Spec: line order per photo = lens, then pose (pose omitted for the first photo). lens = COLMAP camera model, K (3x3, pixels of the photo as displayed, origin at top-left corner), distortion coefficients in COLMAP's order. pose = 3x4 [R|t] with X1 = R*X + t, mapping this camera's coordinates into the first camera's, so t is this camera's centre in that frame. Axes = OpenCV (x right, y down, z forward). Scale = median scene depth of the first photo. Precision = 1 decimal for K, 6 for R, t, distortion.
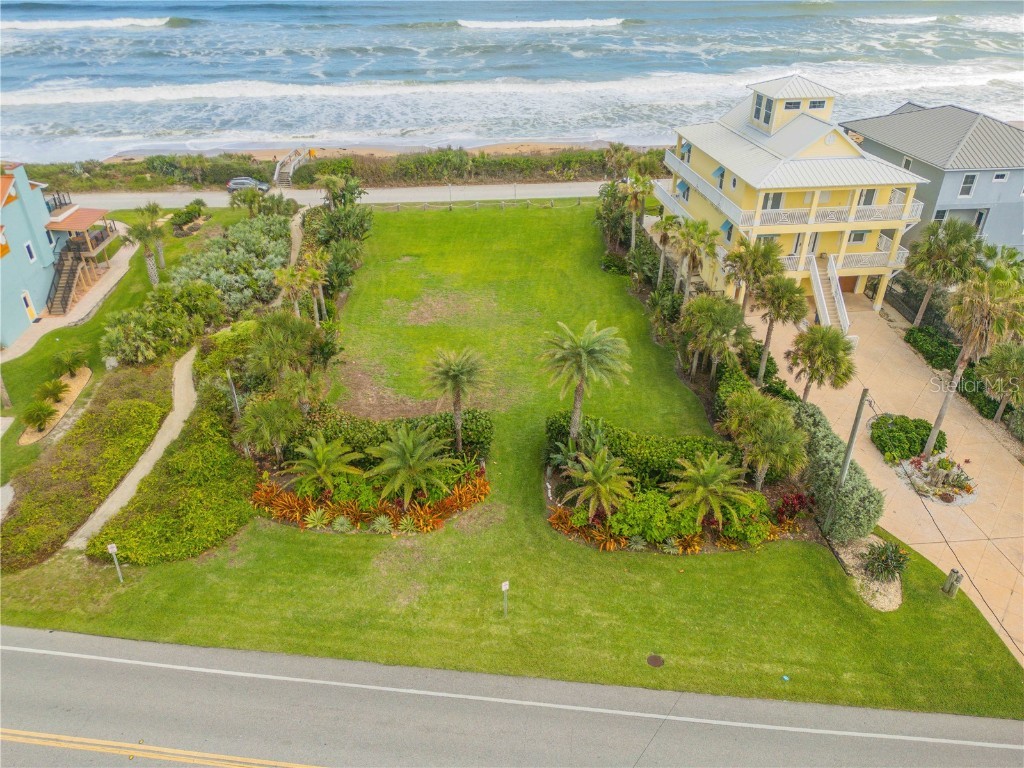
lens RADIAL K [[718.6, 0, 512.0], [0, 718.6, 384.0], [0, 0, 1]] dist [0.086610, -0.089764]
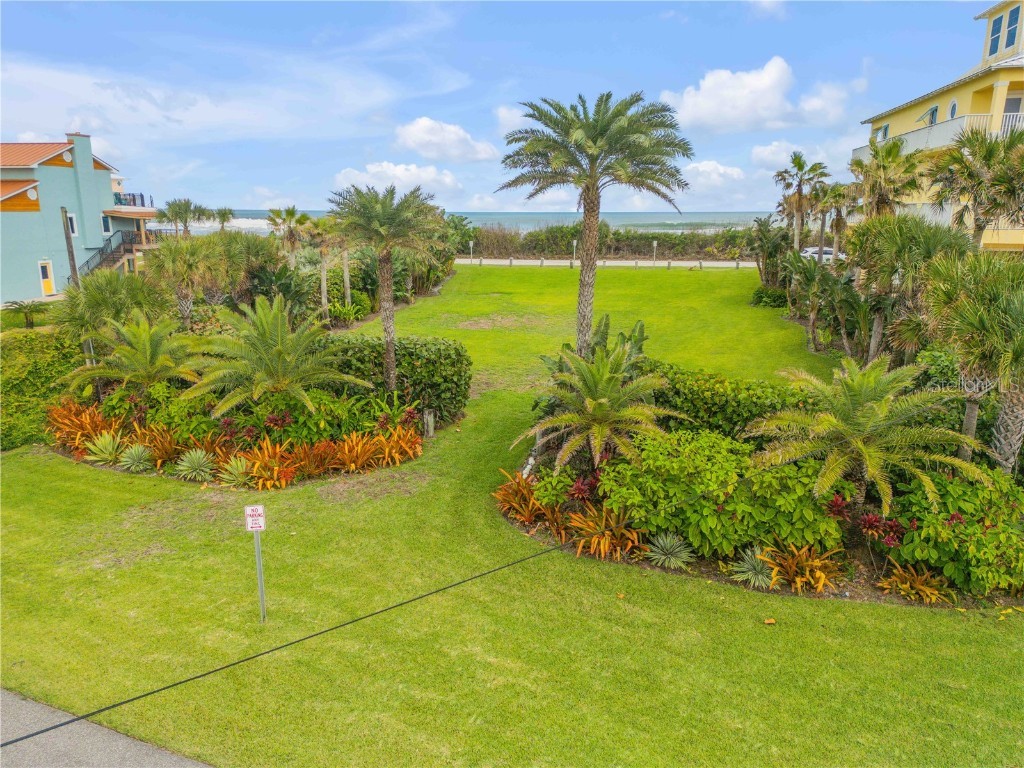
lens RADIAL K [[718.6, 0, 512.0], [0, 718.6, 384.0], [0, 0, 1]] dist [0.086610, -0.089764]
pose [[0.955094, 0.071101, -0.287646, 0.193897], [-0.154445, 0.947937, -0.278500, 0.250734], [0.252869, 0.310419, 0.916350, 0.547902]]
